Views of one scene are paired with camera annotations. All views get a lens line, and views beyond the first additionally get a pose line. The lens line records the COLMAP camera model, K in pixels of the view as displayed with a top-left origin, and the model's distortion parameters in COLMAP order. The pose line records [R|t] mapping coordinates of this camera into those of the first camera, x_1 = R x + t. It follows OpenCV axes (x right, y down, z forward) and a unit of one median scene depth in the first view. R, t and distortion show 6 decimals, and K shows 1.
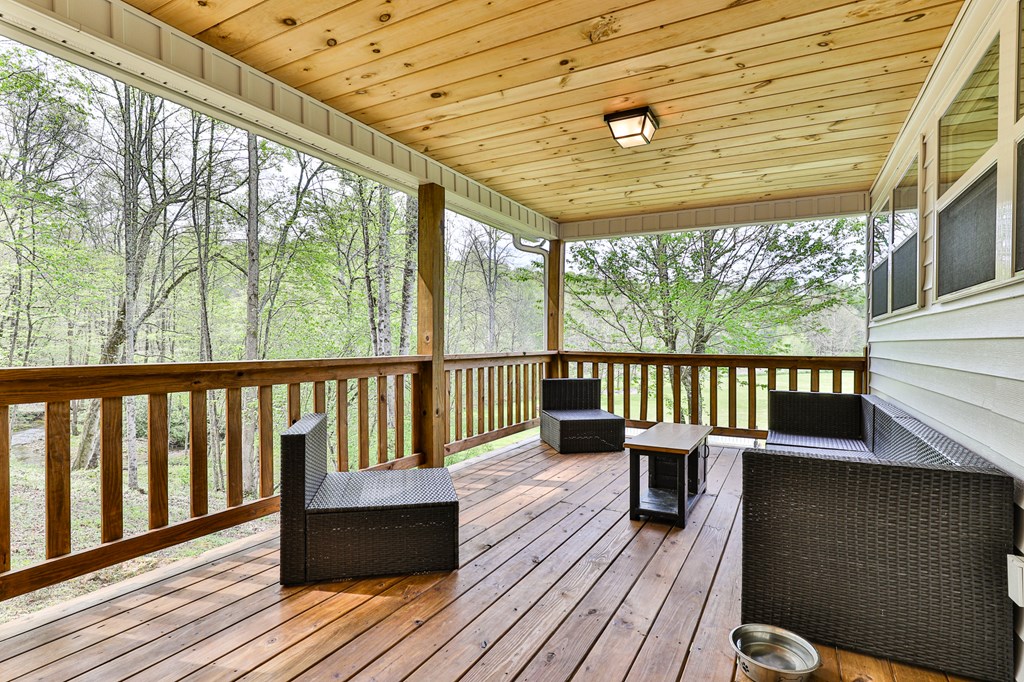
lens RADIAL K [[517.3, 0, 512.0], [0, 517.3, 341.0], [0, 0, 1]] dist [-0.003463, -0.000647]
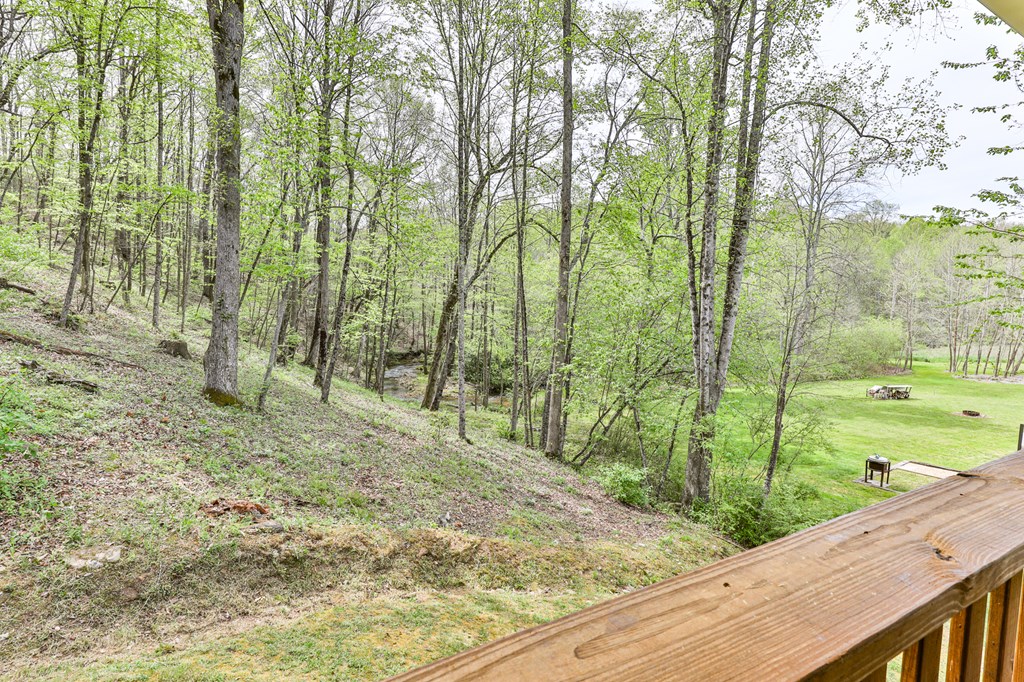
lens RADIAL K [[486.5, 0, 523.1], [0, 486.5, 333.2], [0, 0, 1]] dist [-0.023246, -0.000127]
pose [[0.869766, 0.051010, -0.490821, -0.095954], [-0.017242, 0.997177, 0.073080, -0.010463], [0.493163, -0.055100, 0.868190, 0.136025]]
